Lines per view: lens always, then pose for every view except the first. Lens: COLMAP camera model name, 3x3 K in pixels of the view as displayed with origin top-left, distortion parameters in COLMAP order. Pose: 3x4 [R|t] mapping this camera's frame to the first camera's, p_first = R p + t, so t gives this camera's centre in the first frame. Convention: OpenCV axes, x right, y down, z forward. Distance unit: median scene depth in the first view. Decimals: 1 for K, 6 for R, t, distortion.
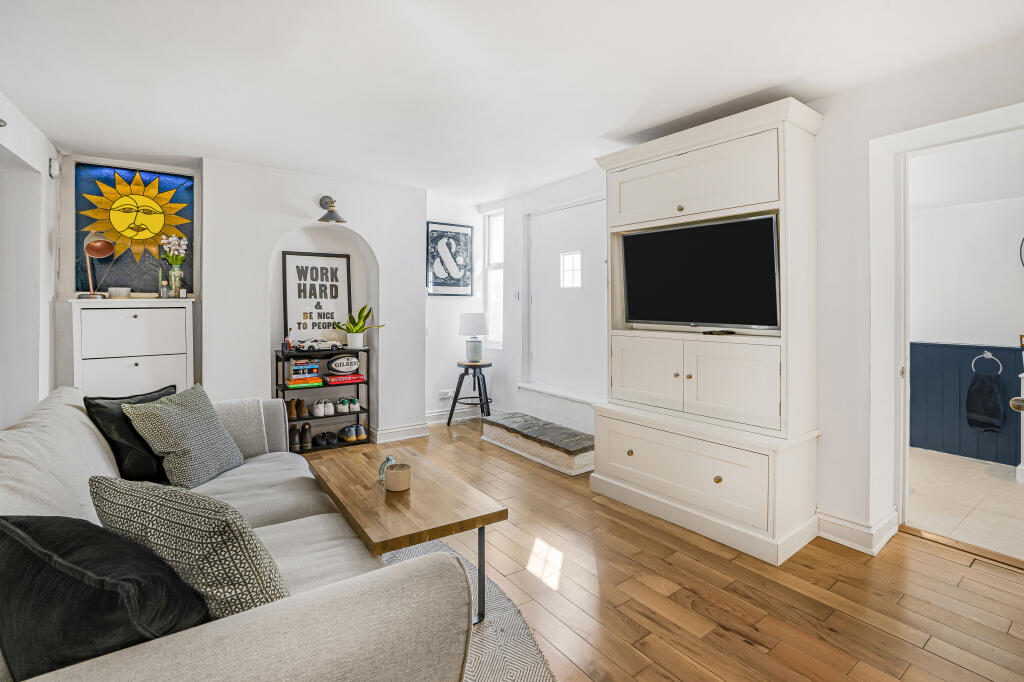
lens RADIAL K [[495.0, 0, 516.6], [0, 495.0, 306.2], [0, 0, 1]] dist [-0.027732, 0.000226]
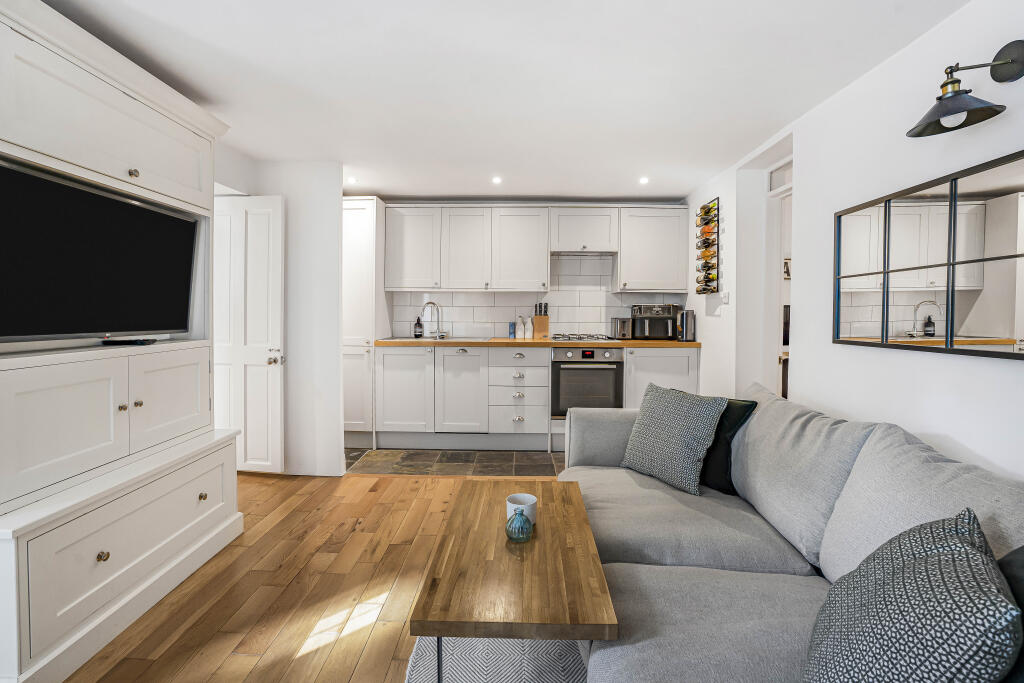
lens RADIAL K [[495.0, 0, 516.6], [0, 495.0, 306.7], [0, 0, 1]] dist [-0.027732, 0.000226]
pose [[-0.806266, -0.002729, 0.591546, -0.630230], [-0.004339, 0.999990, -0.001300, -0.007777], [-0.591537, -0.003614, -0.806270, 1.430943]]
